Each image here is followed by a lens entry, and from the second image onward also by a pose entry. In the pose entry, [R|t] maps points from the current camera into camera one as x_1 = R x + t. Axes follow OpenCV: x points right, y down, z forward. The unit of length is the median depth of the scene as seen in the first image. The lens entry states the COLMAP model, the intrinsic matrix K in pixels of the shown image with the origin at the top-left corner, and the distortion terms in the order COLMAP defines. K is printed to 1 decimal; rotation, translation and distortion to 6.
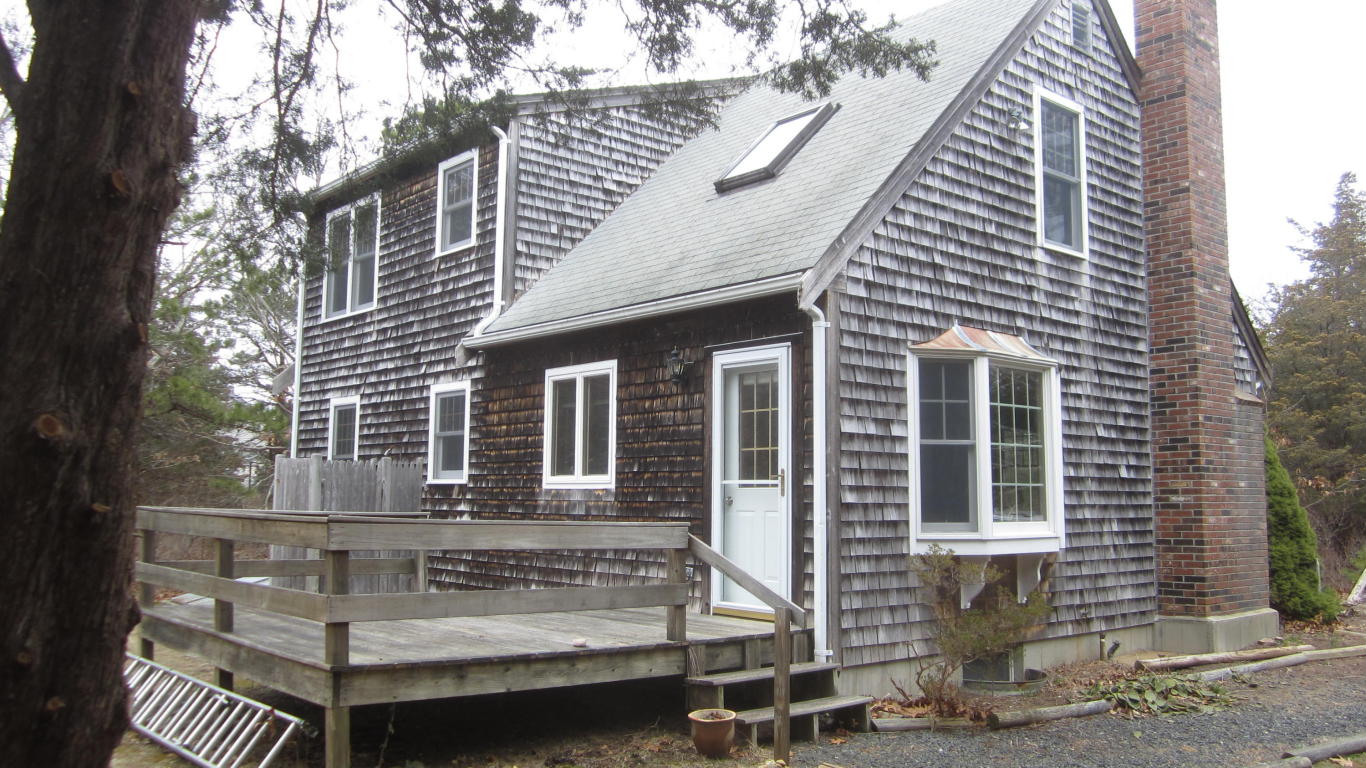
lens RADIAL K [[1122.3, 0, 683.0], [0, 1122.3, 384.0], [0, 0, 1]] dist [-0.048191, 0.007453]
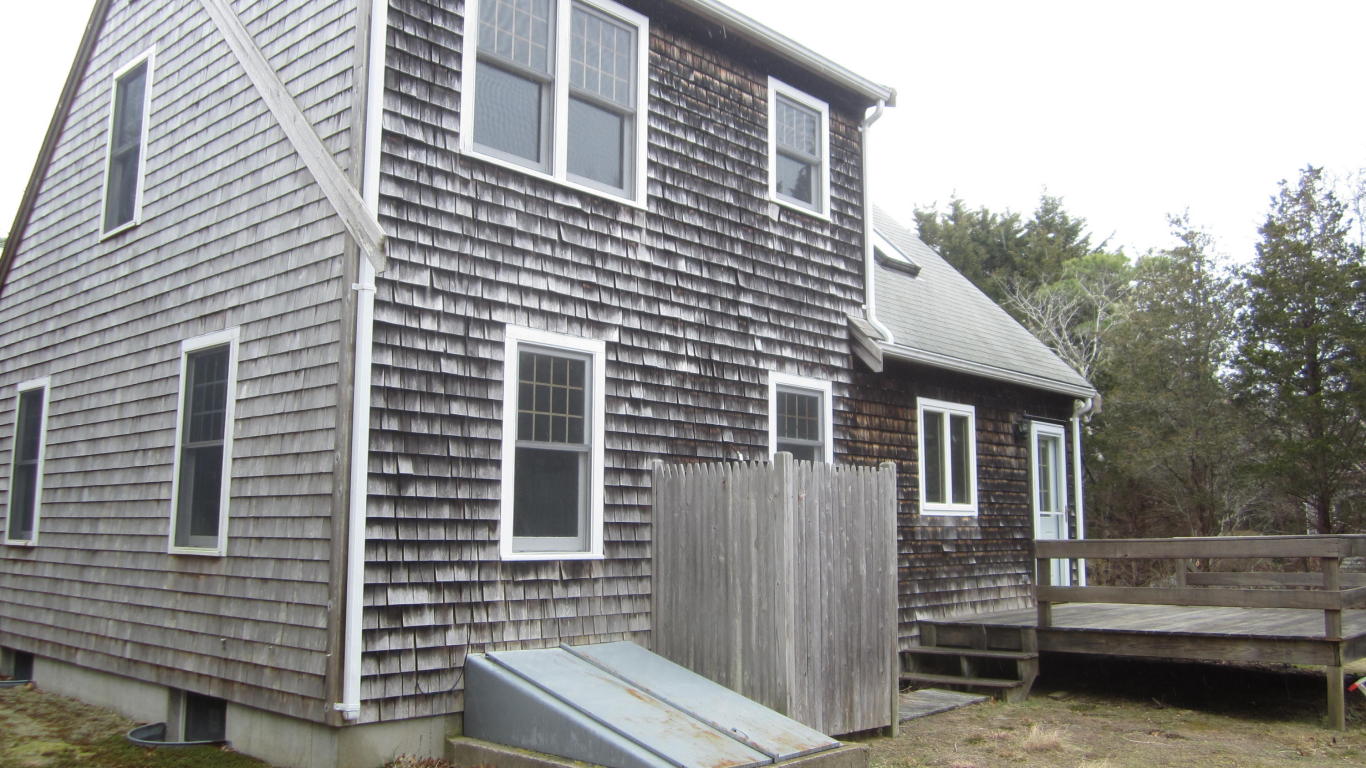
lens RADIAL K [[1122.3, 0, 683.0], [0, 1122.3, 384.0], [0, 0, 1]] dist [-0.048191, 0.007453]
pose [[-0.100720, 0.111144, 0.988687, -1.009553], [-0.114722, 0.985815, -0.122508, 0.113512], [-0.988278, -0.125764, -0.086541, 1.190584]]
